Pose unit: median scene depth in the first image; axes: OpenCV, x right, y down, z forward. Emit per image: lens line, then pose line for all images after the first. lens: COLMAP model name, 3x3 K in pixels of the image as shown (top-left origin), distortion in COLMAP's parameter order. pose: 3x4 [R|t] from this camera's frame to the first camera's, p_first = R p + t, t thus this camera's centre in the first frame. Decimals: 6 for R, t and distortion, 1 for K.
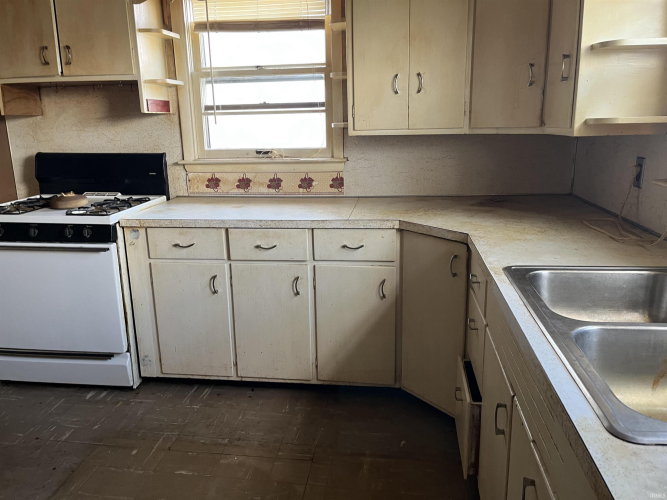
lens RADIAL K [[501.2, 0, 333.1], [0, 501.2, 243.7], [0, 0, 1]] dist [0.057176, -0.077602]
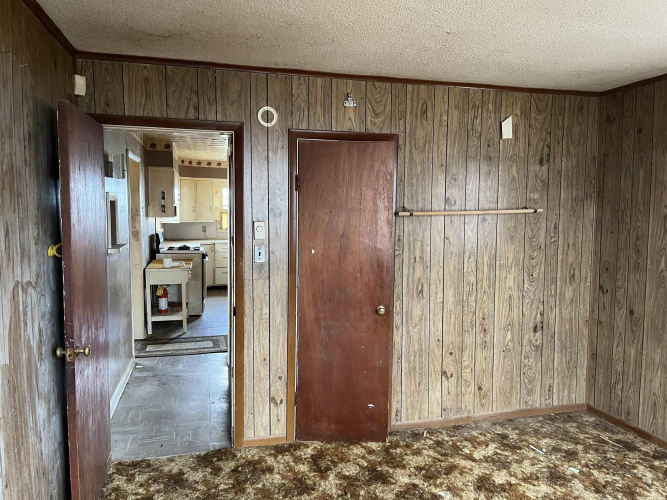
lens RADIAL K [[501.2, 0, 335.5], [0, 501.2, 251.3], [0, 0, 1]] dist [0.057176, -0.077602]
pose [[-0.385564, -0.055314, 0.921022, -3.459355], [0.217084, 0.964742, 0.148817, -0.295805], [-0.896780, 0.257318, -0.359962, 1.278694]]
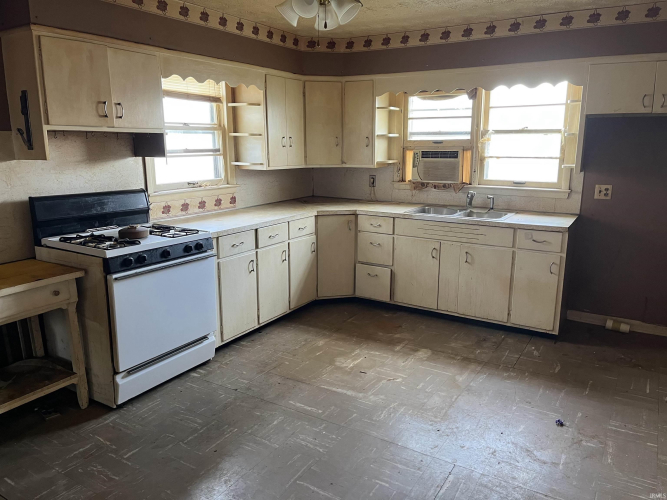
lens RADIAL K [[501.2, 0, 337.3], [0, 501.2, 250.0], [0, 0, 1]] dist [0.057176, -0.077602]
pose [[0.401450, -0.171591, 0.899663, -1.414635], [0.209151, 0.973513, 0.092348, -0.053084], [-0.891680, 0.151092, 0.426705, 0.078802]]
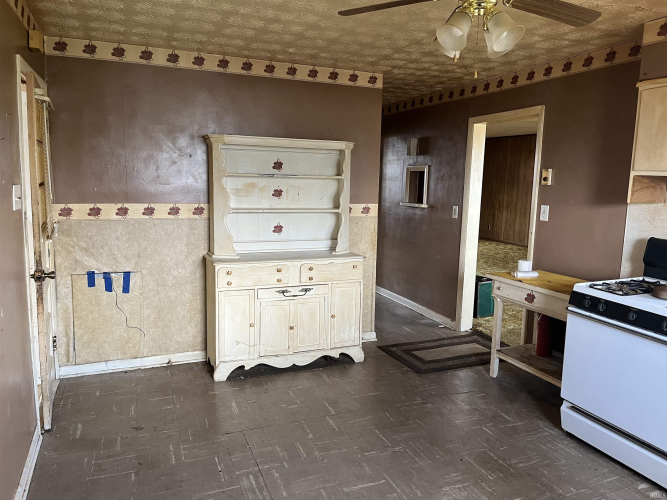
lens RADIAL K [[501.2, 0, 335.1], [0, 501.2, 246.9], [0, 0, 1]] dist [0.057176, -0.077602]
pose [[0.490278, 0.150950, -0.858395, 0.000234], [-0.234756, 0.971360, 0.036733, -0.051126], [0.839355, 0.183504, 0.511673, -0.094670]]
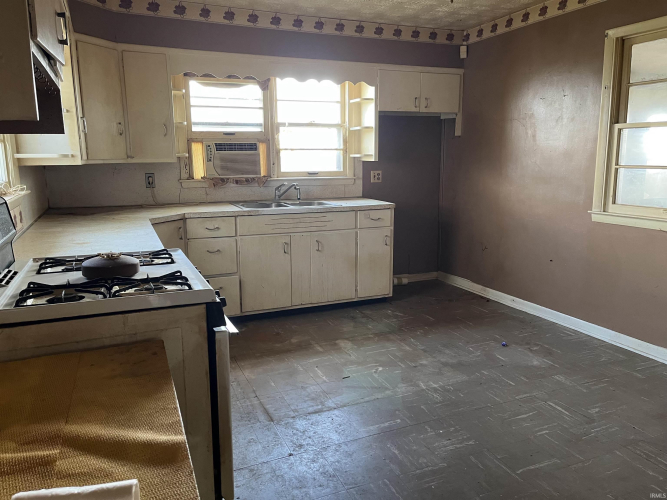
lens RADIAL K [[501.2, 0, 336.7], [0, 501.2, 248.0], [0, 0, 1]] dist [0.057176, -0.077602]
pose [[-0.520087, -0.130618, 0.844066, -1.211954], [0.219576, 0.934575, 0.279920, -0.222618], [-0.825406, 0.330920, -0.457380, 1.063109]]
